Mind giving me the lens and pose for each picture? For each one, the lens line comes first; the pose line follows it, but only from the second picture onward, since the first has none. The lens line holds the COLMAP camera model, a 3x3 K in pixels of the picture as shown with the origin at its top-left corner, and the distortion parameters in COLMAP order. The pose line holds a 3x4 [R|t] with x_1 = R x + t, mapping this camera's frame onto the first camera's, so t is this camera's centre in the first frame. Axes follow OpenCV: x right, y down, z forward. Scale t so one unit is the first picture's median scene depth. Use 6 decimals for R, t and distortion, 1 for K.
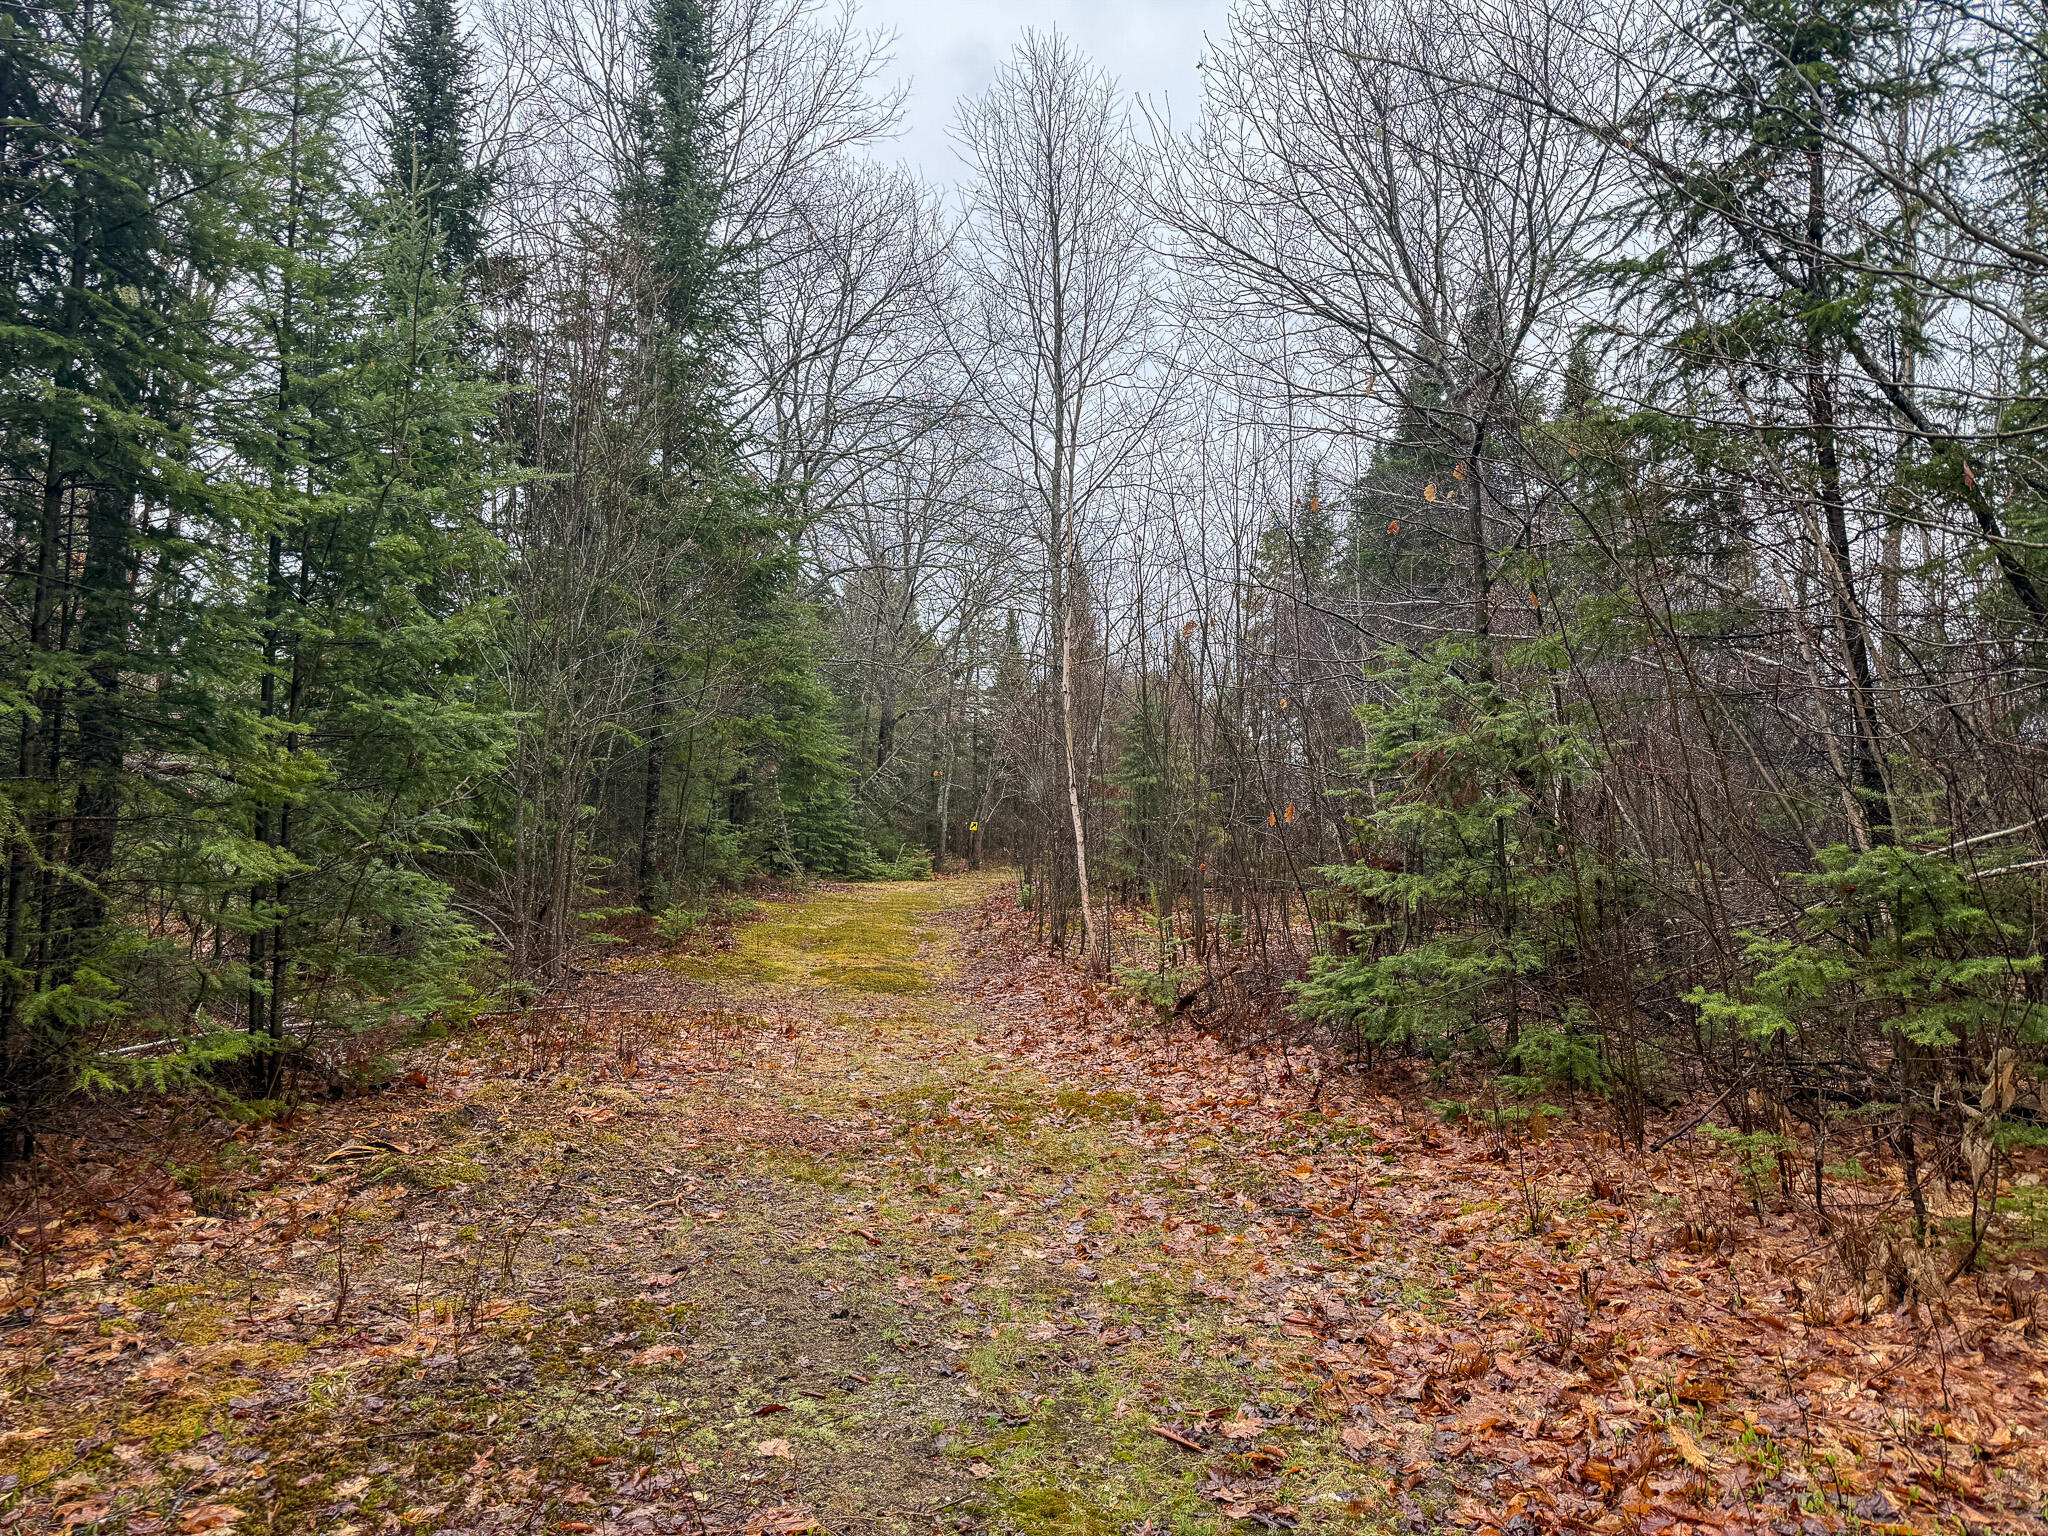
lens RADIAL K [[1493.0, 0, 1037.9], [0, 1493.0, 761.5], [0, 0, 1]] dist [0.119623, -0.181507]
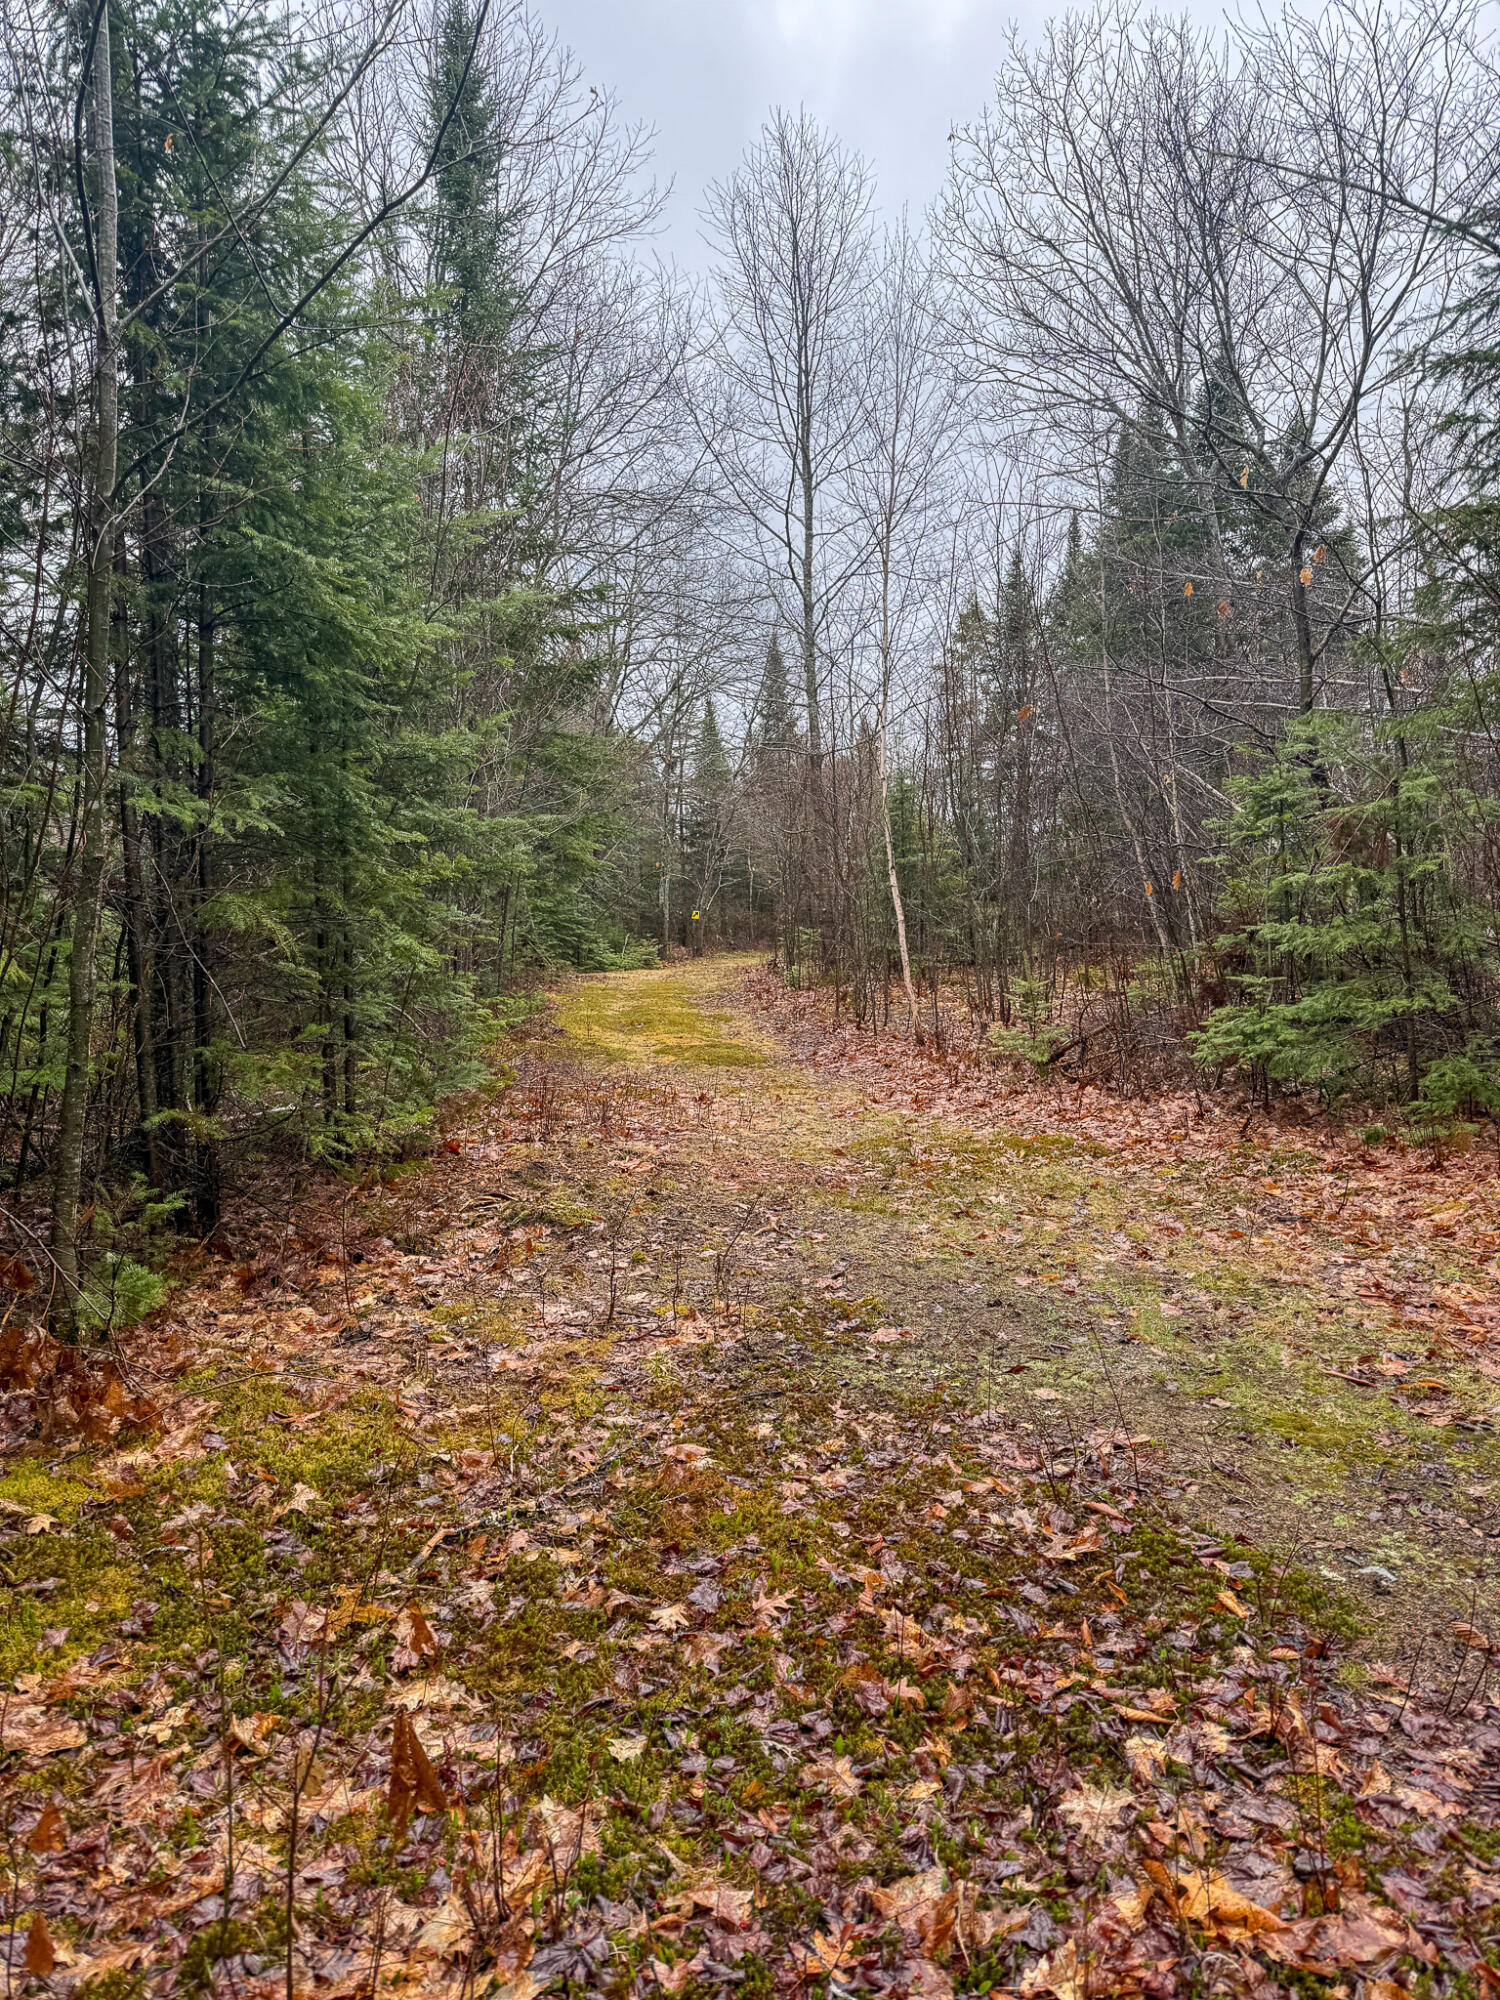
lens RADIAL K [[1458.0, 0, 750.0], [0, 1458.0, 1000.0], [0, 0, 1]] dist [0.119623, -0.181507]
pose [[0.998714, -0.042924, 0.026989, -0.115305], [0.039944, 0.993913, 0.102670, -0.001305], [-0.031232, -0.101460, 0.994349, -0.044245]]
